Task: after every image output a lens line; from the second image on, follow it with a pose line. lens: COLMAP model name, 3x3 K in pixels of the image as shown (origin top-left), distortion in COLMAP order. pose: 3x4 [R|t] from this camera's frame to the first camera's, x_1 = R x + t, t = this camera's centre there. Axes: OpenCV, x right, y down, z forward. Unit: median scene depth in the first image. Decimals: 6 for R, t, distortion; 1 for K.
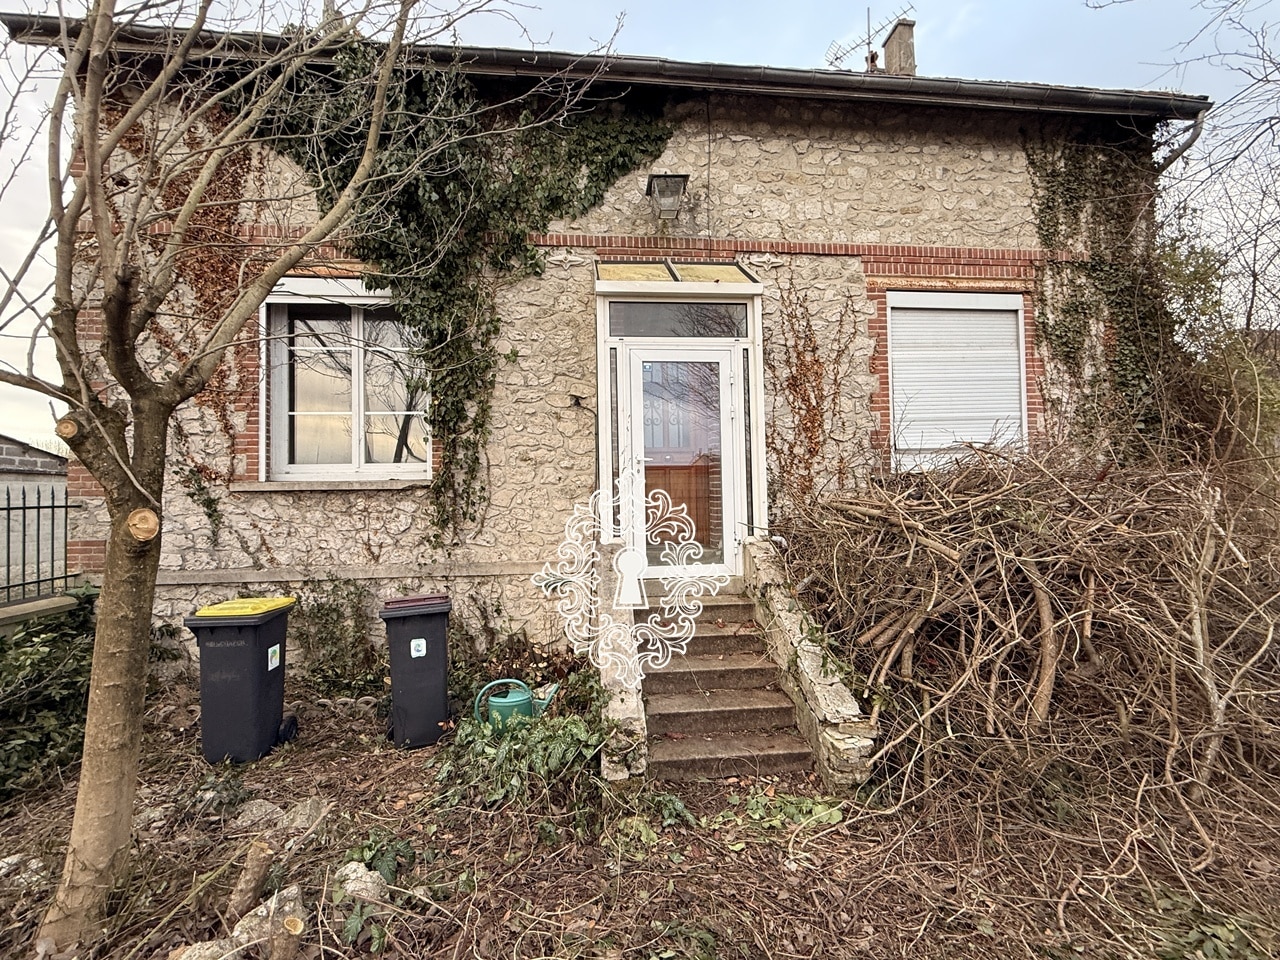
lens RADIAL K [[559.9, 0, 640.2], [0, 559.9, 477.1], [0, 0, 1]] dist [0.000451, 0.000037]
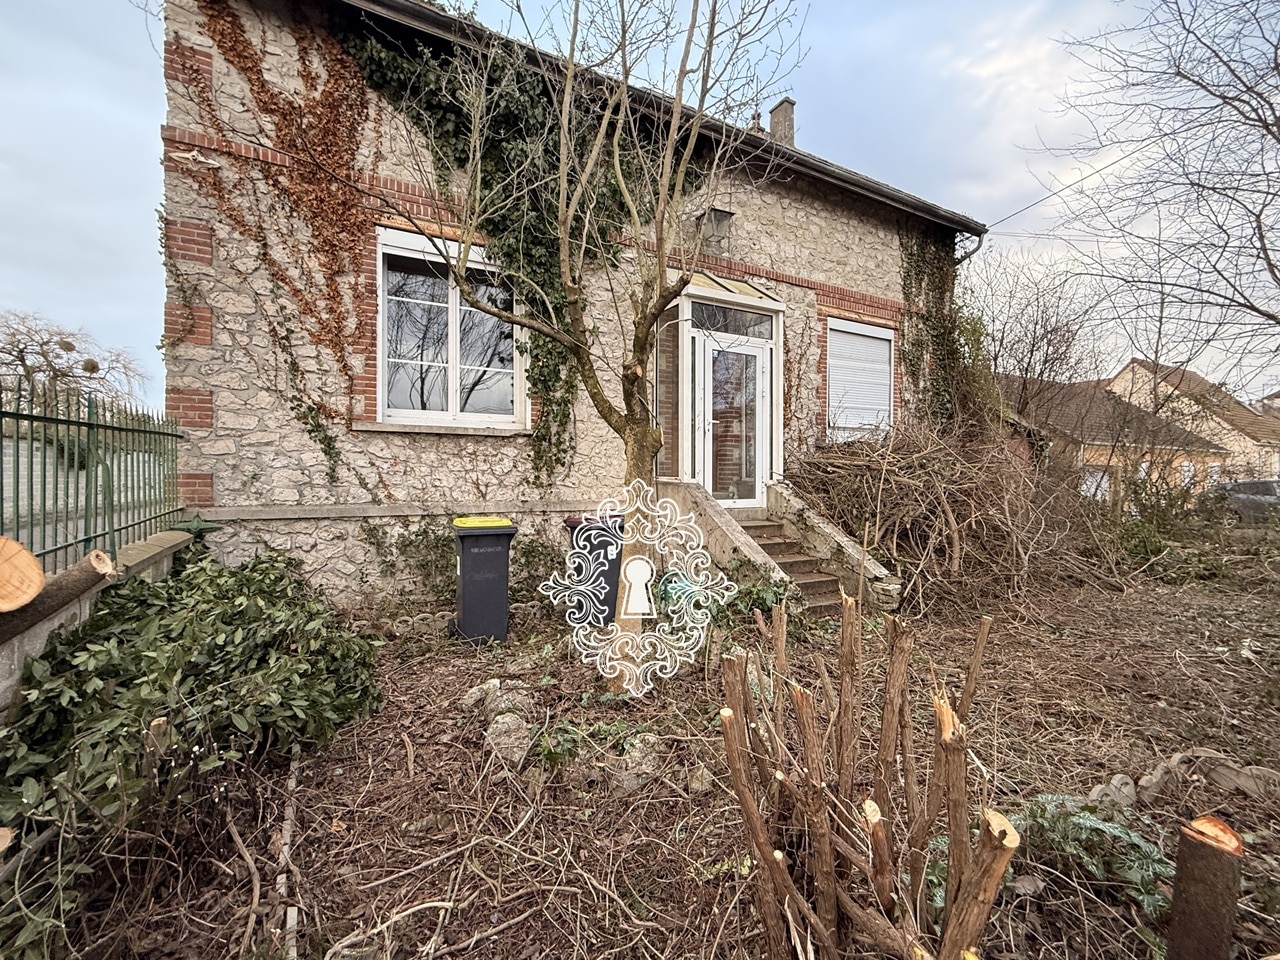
lens RADIAL K [[559.9, 0, 638.8], [0, 559.9, 479.5], [0, 0, 1]] dist [0.000451, 0.000037]
pose [[0.918180, 0.017922, 0.395759, -0.630276], [-0.033648, 0.998894, 0.032830, 0.063332], [-0.394733, -0.043461, 0.917767, -0.170325]]
